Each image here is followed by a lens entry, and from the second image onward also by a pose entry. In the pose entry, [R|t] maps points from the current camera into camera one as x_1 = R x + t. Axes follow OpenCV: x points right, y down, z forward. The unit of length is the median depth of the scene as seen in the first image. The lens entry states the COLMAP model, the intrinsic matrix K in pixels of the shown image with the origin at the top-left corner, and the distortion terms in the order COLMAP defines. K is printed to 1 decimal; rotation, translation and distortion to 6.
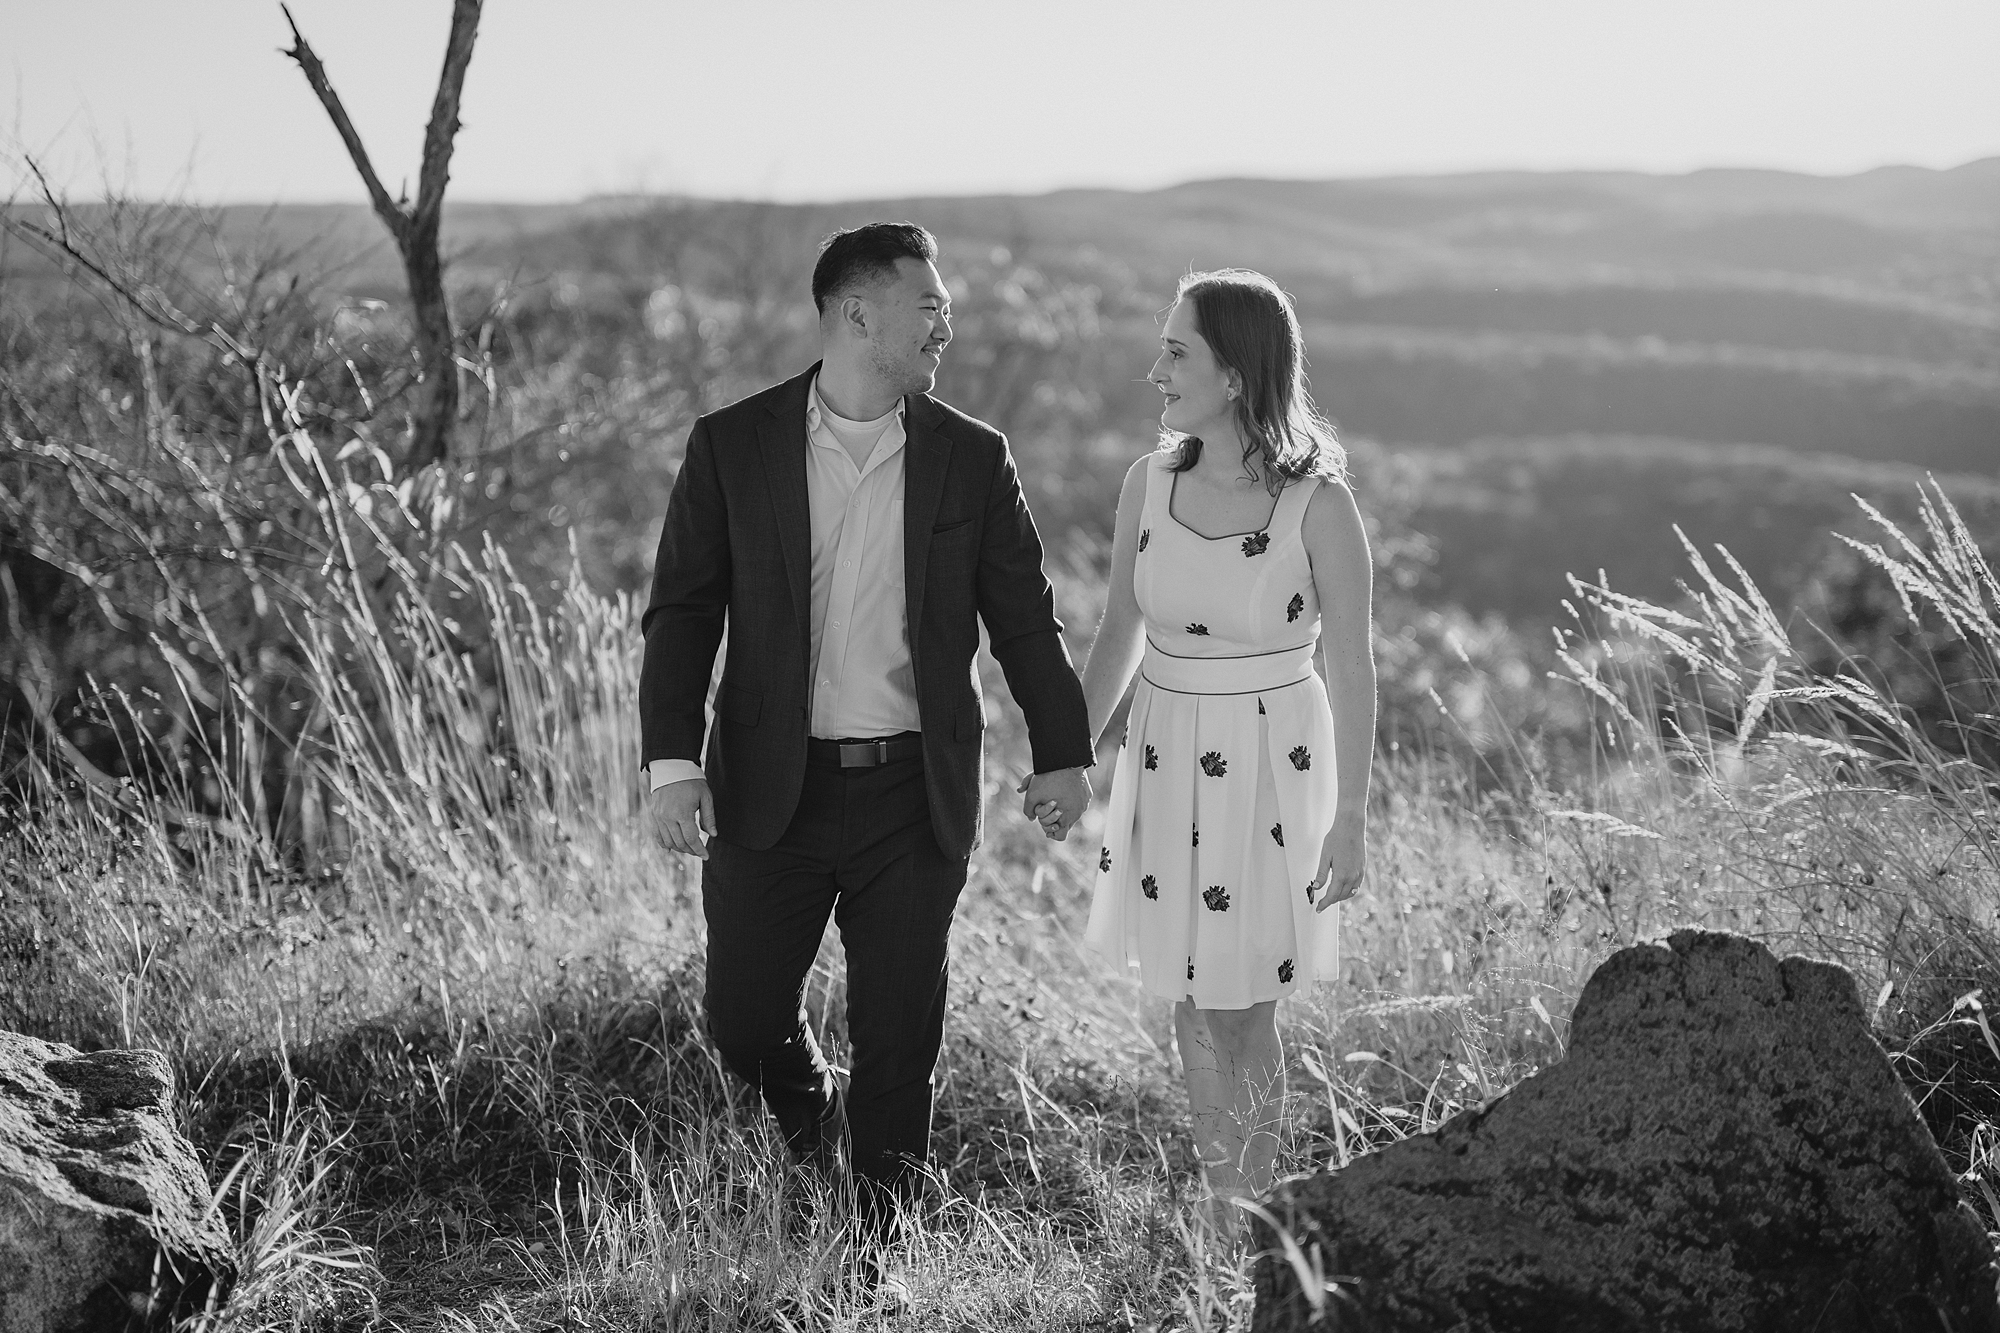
lens RADIAL K [[2969.4, 0, 1000.0], [0, 2969.4, 666.5], [0, 0, 1]] dist [0.016818, -0.020125]
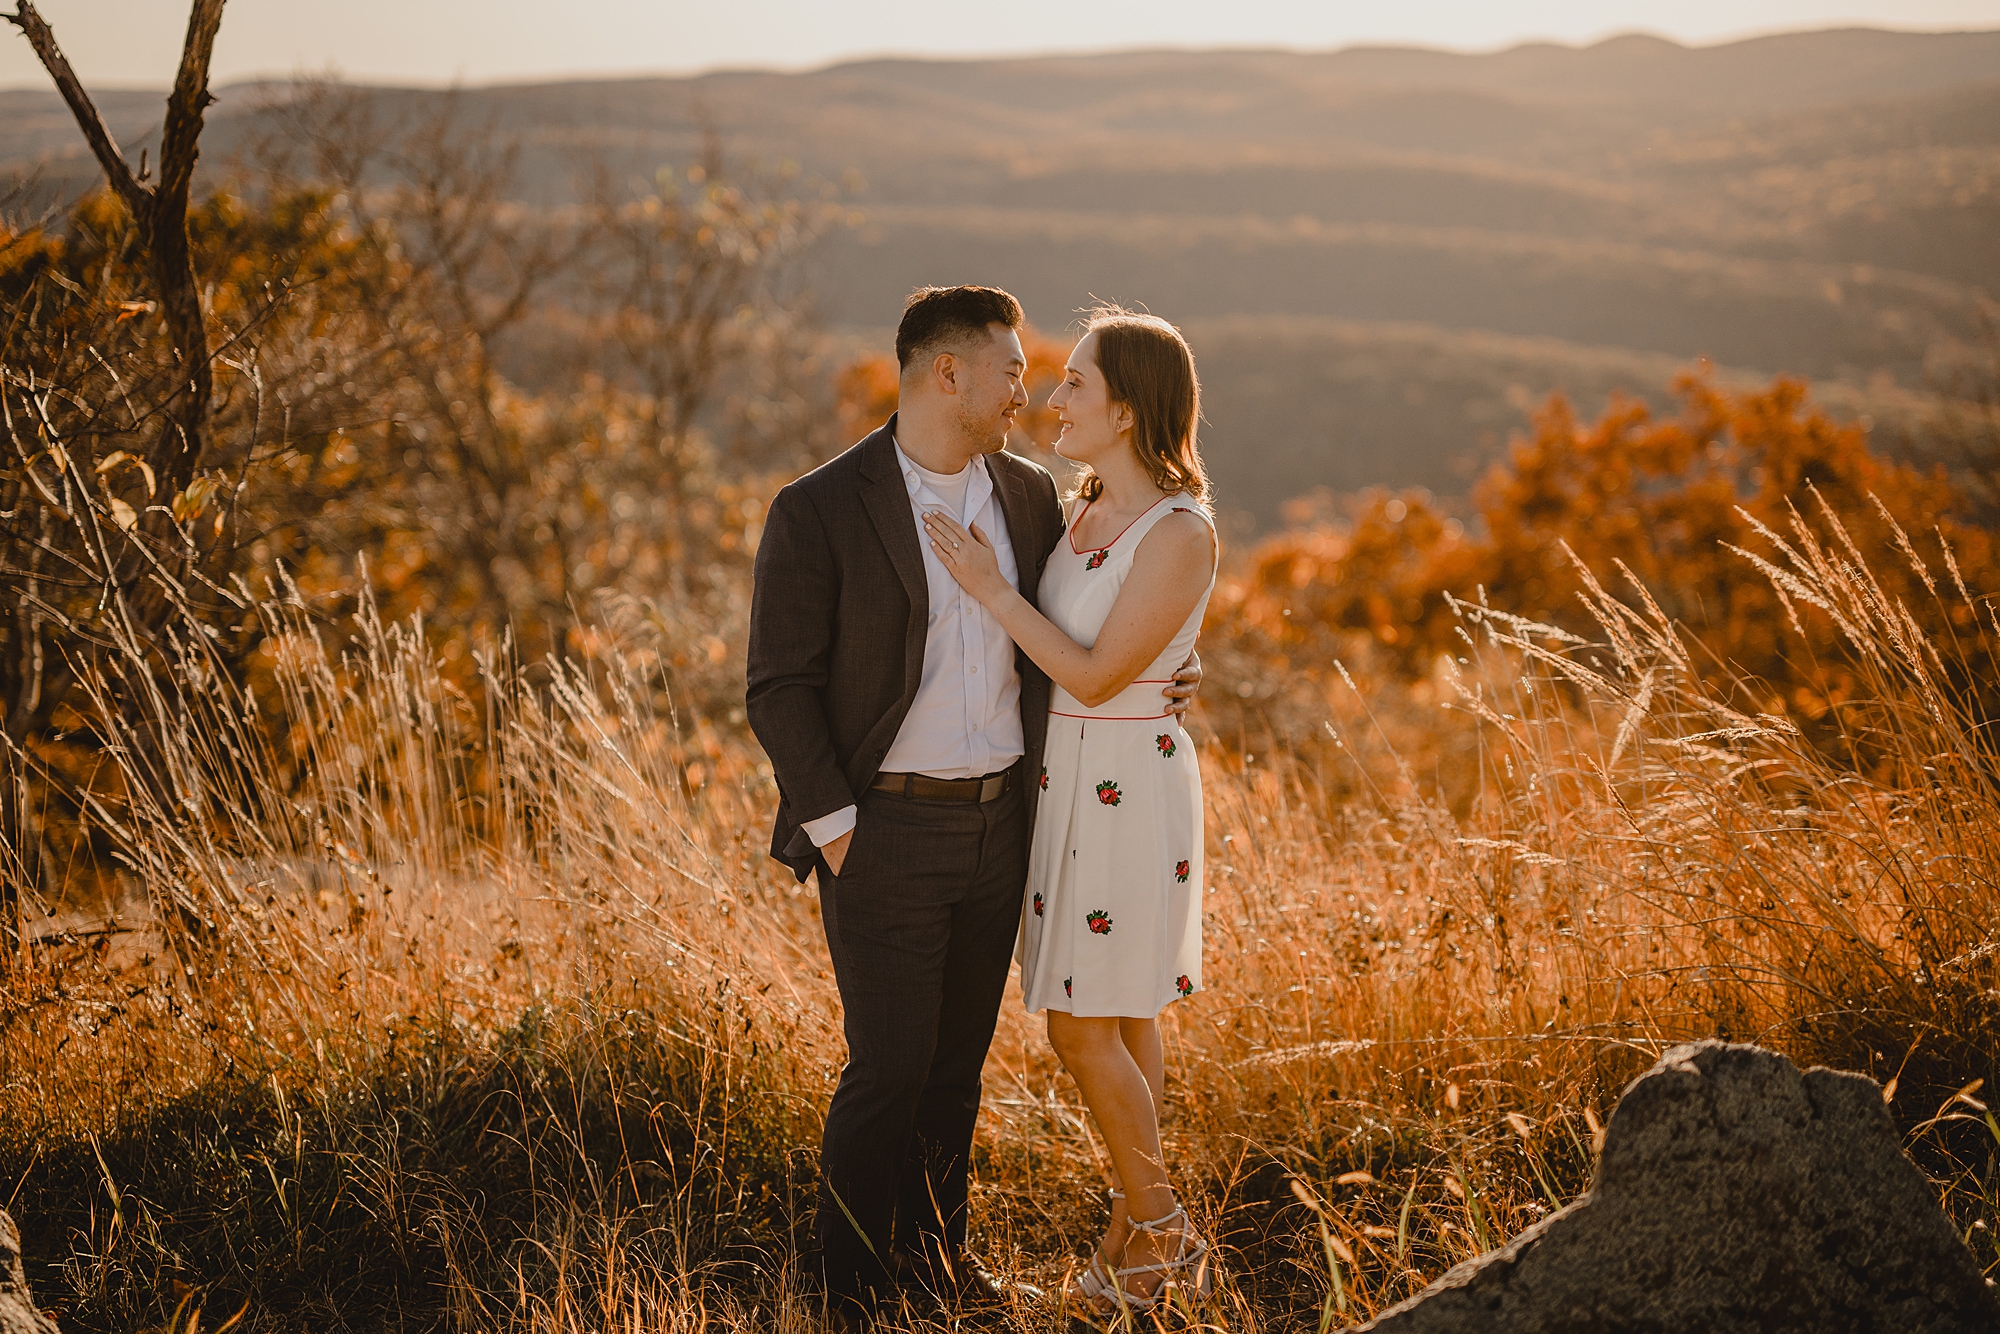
lens RADIAL K [[2969.4, 0, 1000.0], [0, 2969.4, 667.0], [0, 0, 1]] dist [0.016818, -0.020125]
pose [[0.993574, -0.029668, 0.109227, -0.091694], [0.025535, 0.998911, 0.039044, -0.074638], [-0.110266, -0.036004, 0.993250, 0.095912]]
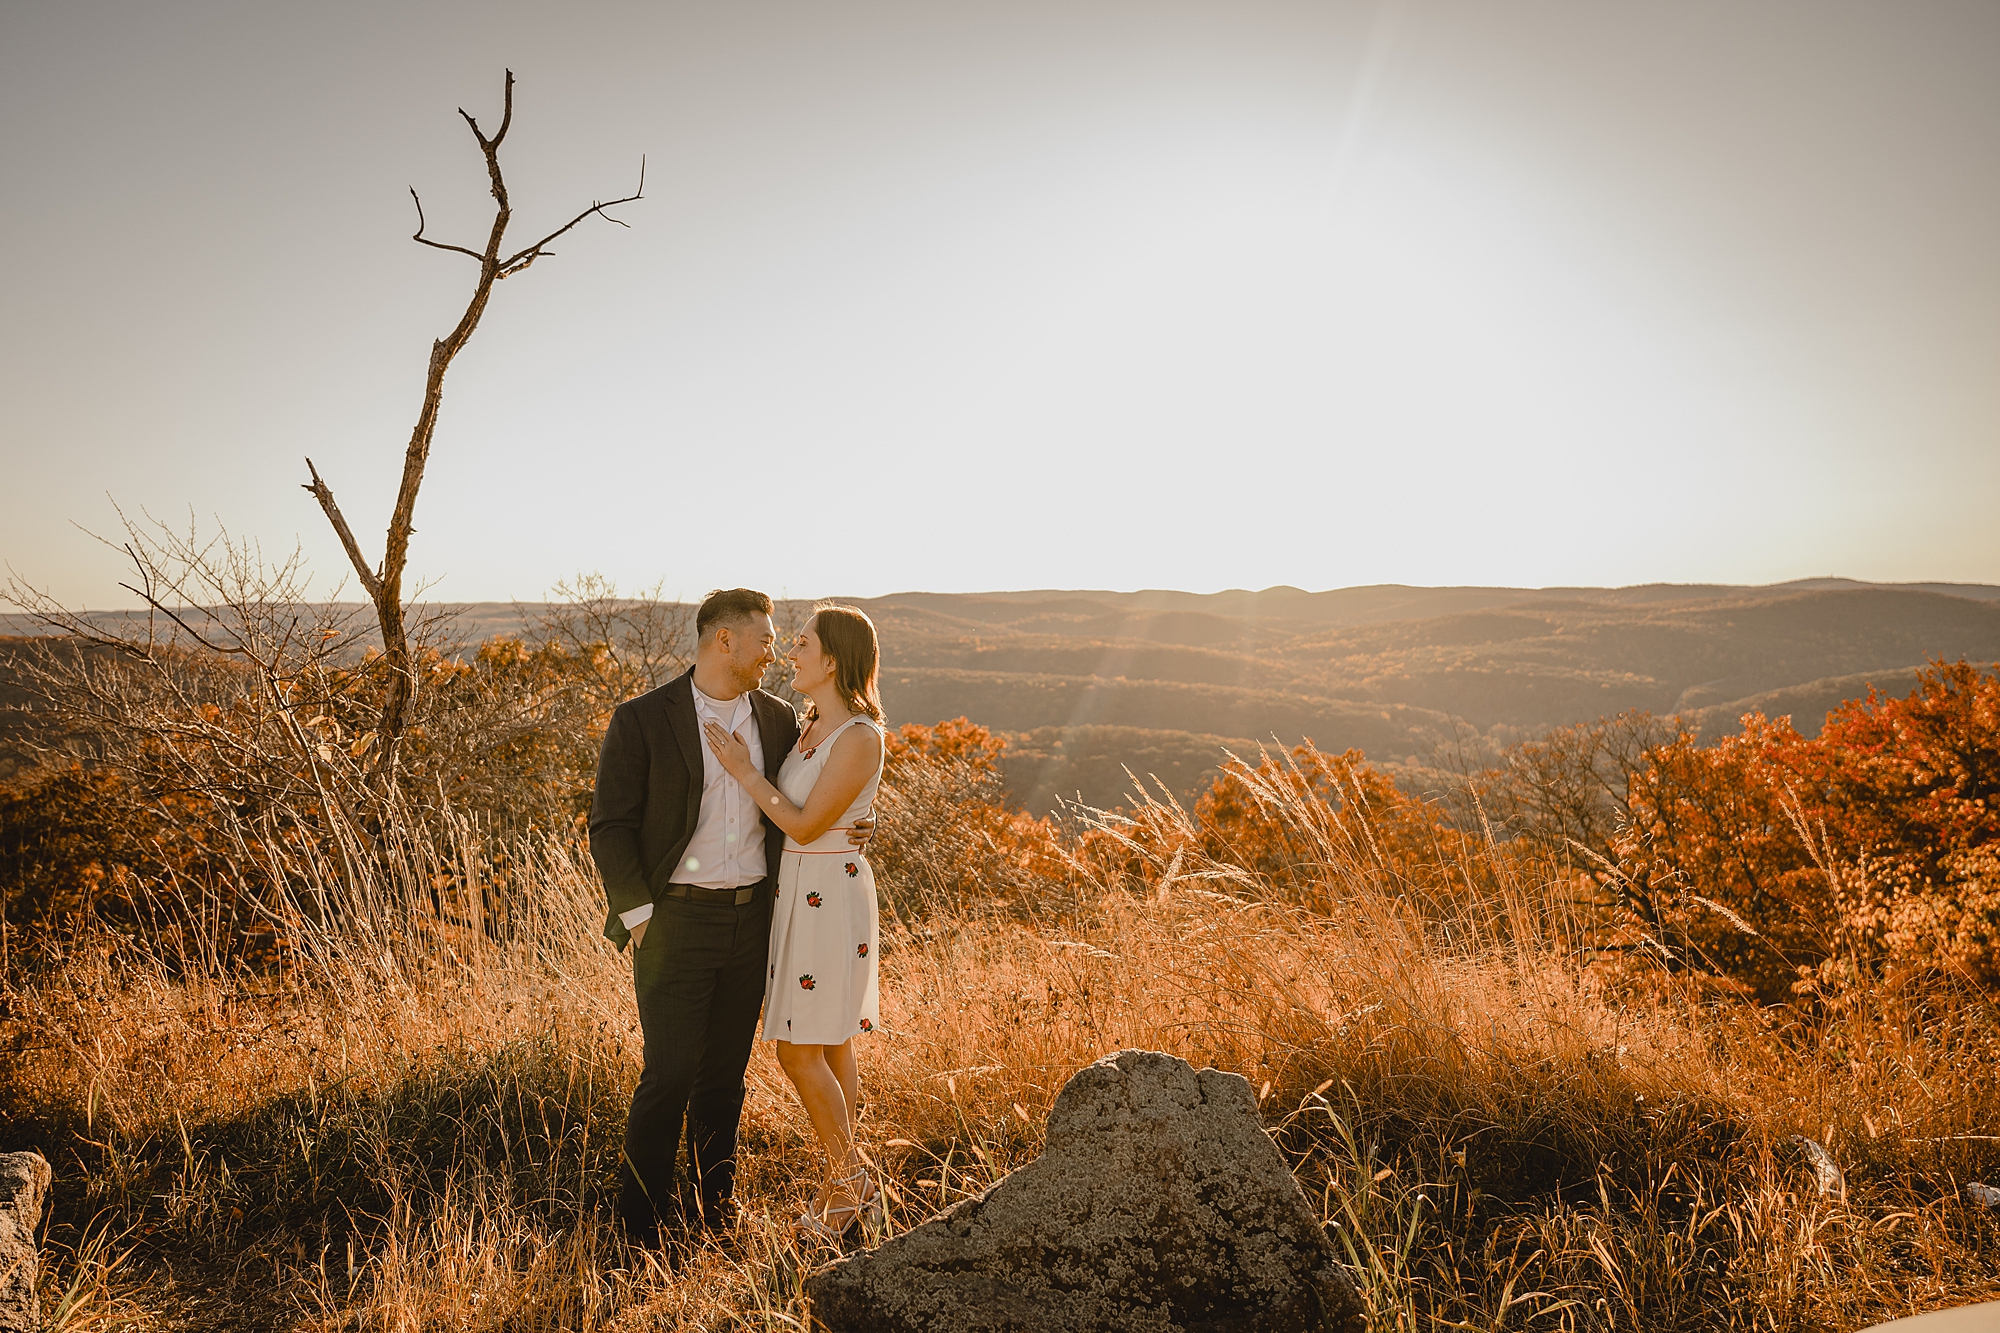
lens RADIAL K [[1497.7, 0, 955.4], [0, 1497.7, 664.3], [0, 0, 1]] dist [-0.001392, 0.002219]
pose [[0.994649, 0.000611, 0.103314, 0.079426], [0.011503, 0.993110, -0.116624, -0.010093], [-0.102673, 0.117188, 0.987788, 0.305148]]
